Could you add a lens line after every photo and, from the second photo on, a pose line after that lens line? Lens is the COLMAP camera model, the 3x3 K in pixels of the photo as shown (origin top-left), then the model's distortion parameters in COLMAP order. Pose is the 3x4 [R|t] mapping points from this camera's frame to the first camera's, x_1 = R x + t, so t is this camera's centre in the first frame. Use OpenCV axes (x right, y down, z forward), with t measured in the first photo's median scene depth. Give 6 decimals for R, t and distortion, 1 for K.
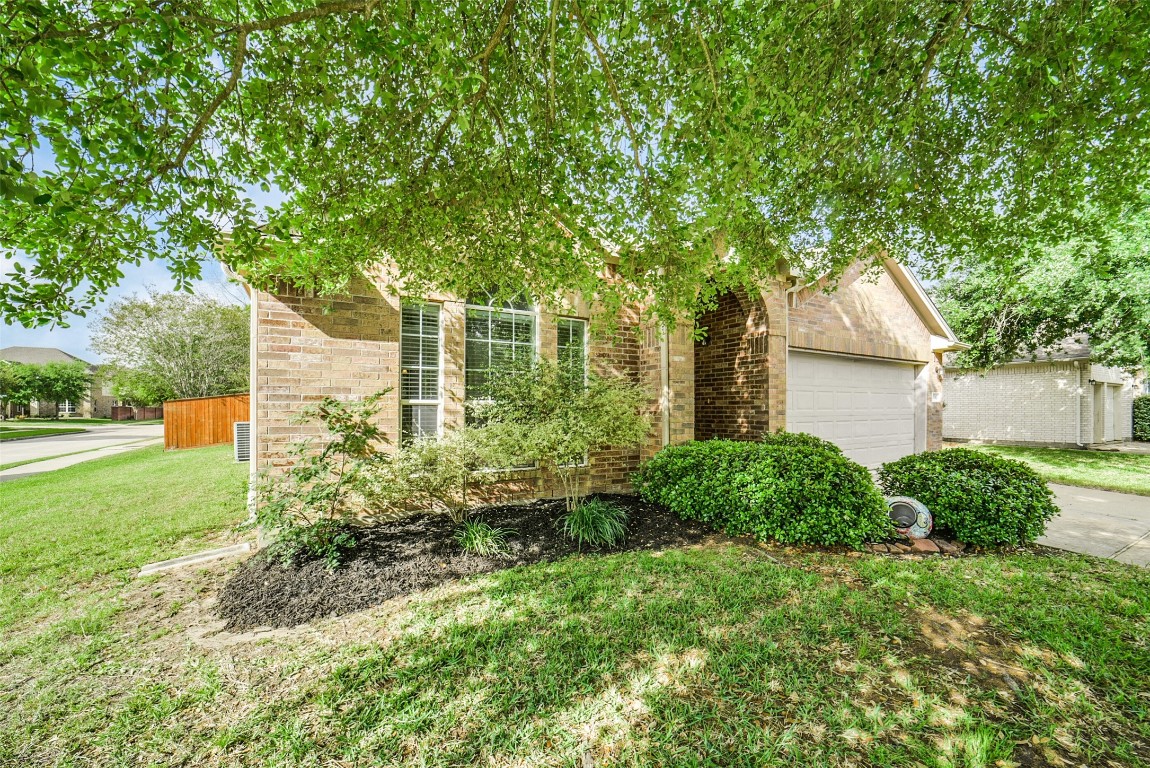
lens RADIAL K [[452.3, 0, 591.6], [0, 452.3, 409.4], [0, 0, 1]] dist [-0.011696, 0.009292]
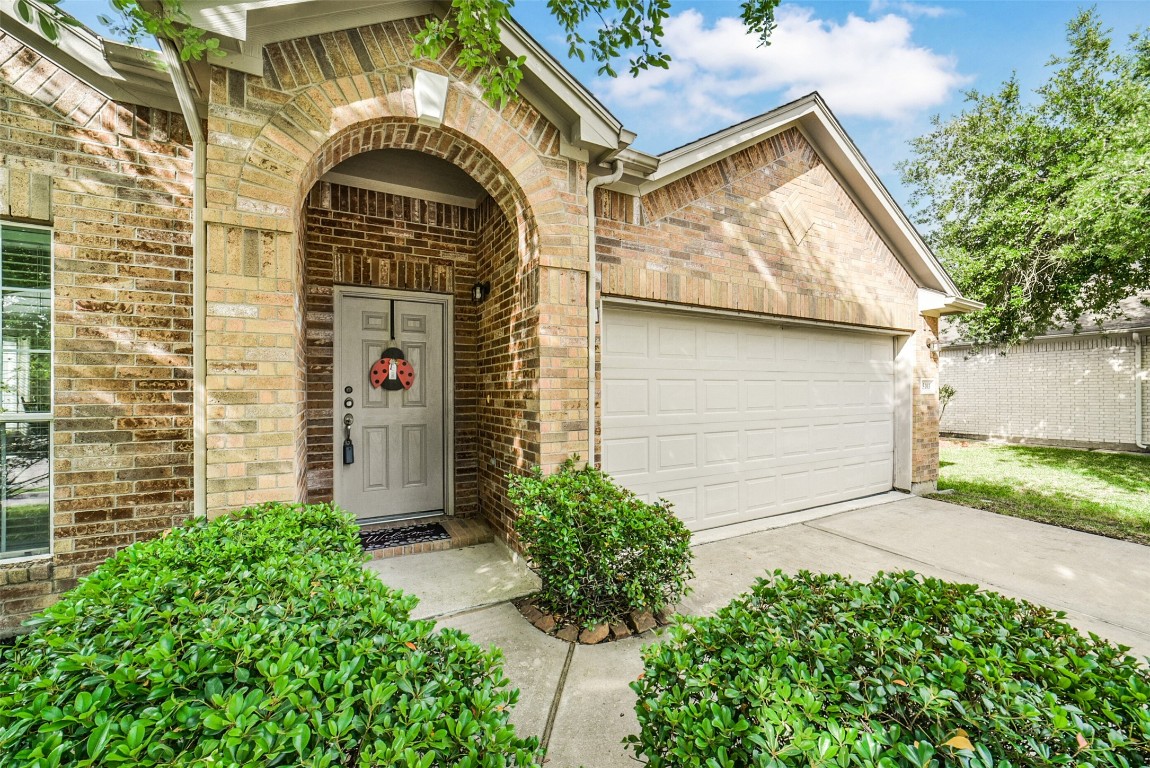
lens RADIAL K [[449.9, 0, 576.6], [0, 449.9, 390.0], [0, 0, 1]] dist [-0.029816, 0.009287]
pose [[0.998330, 0.000007, -0.057767, 0.319515], [0.000002, 1.000000, 0.000149, -0.022902], [0.057767, -0.000149, 0.998330, 0.362215]]
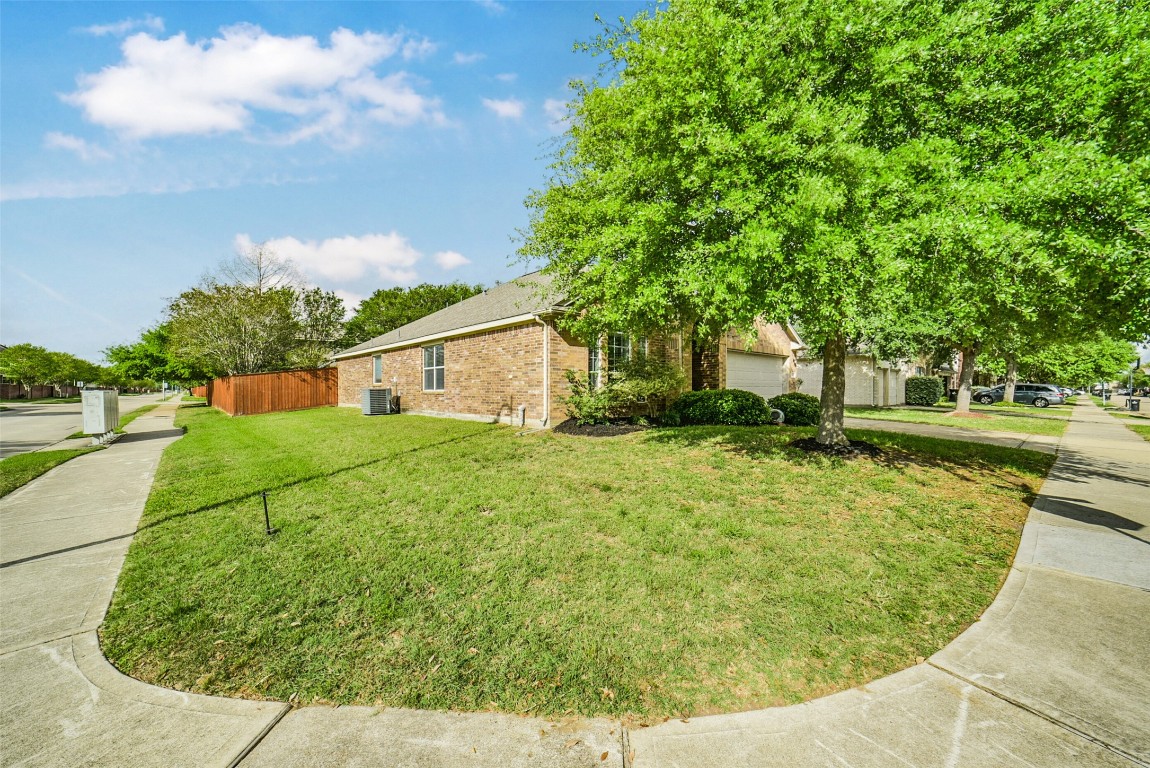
lens RADIAL K [[449.9, 0, 576.6], [0, 449.9, 390.0], [0, 0, 1]] dist [-0.029816, 0.009287]
pose [[0.984703, 0.001852, 0.174234, -0.446834], [-0.001332, 0.999994, -0.003100, 0.043359], [-0.174239, 0.002821, 0.984699, -0.674955]]
